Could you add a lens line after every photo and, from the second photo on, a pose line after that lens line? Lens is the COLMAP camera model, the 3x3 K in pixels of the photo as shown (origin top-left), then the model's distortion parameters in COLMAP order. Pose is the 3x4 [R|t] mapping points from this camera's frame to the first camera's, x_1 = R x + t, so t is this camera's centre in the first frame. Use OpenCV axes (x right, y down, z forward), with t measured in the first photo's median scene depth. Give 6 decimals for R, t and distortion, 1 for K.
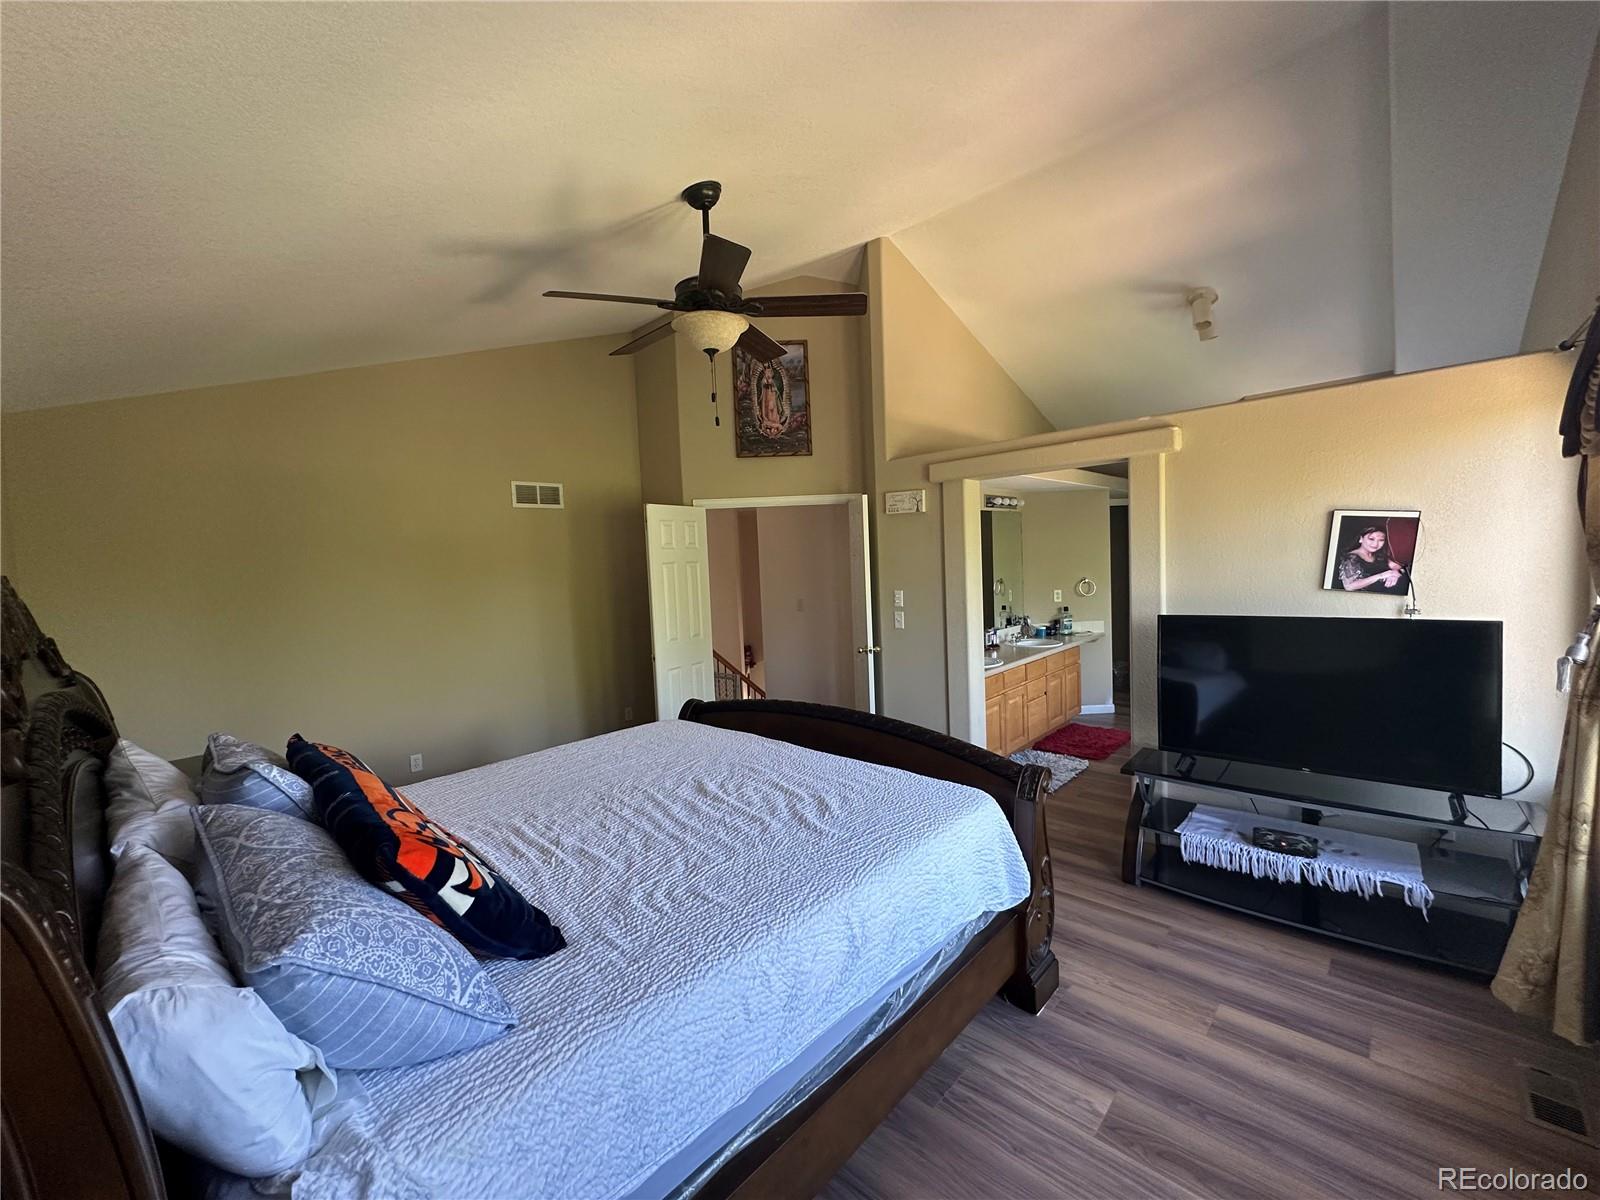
lens RADIAL K [[640.6, 0, 796.3], [0, 640.6, 600.7], [0, 0, 1]] dist [-0.001566, -0.000038]
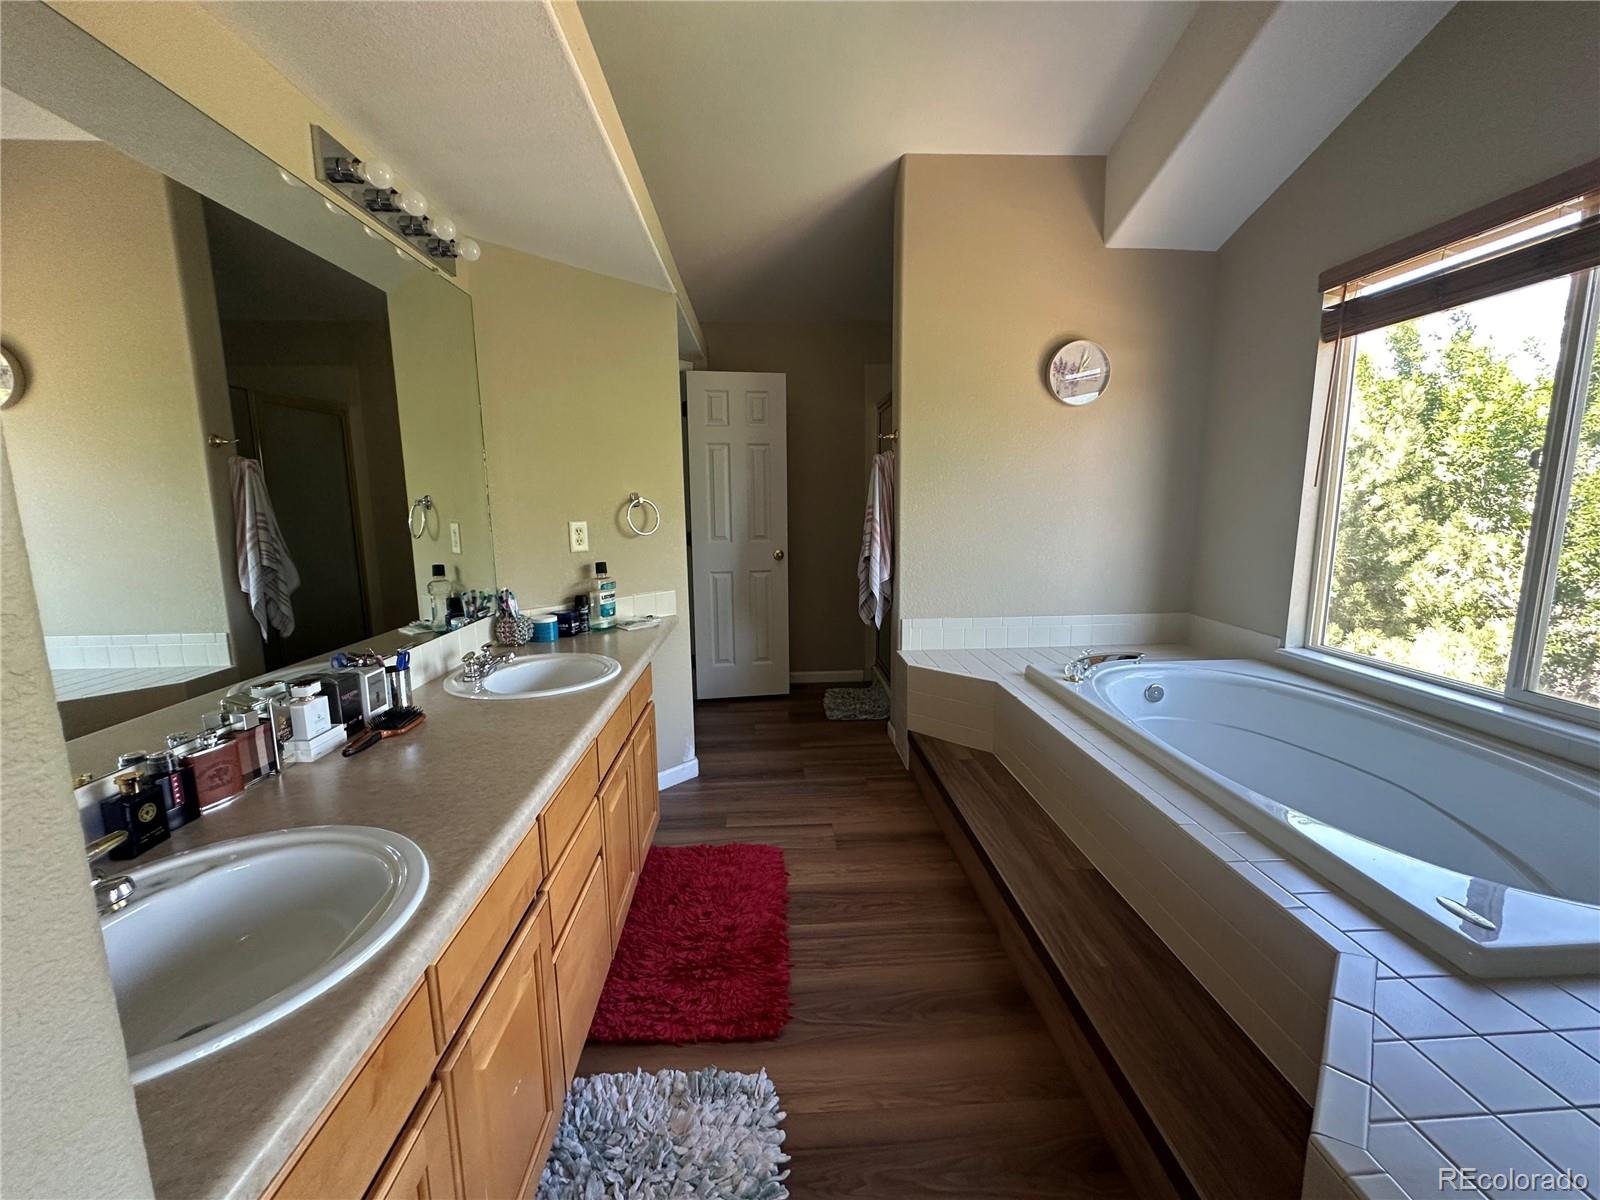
lens RADIAL K [[640.6, 0, 797.1], [0, 640.6, 598.1], [0, 0, 1]] dist [-0.001566, -0.000038]
pose [[0.690604, -0.070294, 0.719809, 0.210772], [0.031773, 0.997253, 0.066905, 0.008906], [-0.722535, -0.023334, 0.690941, 0.624362]]
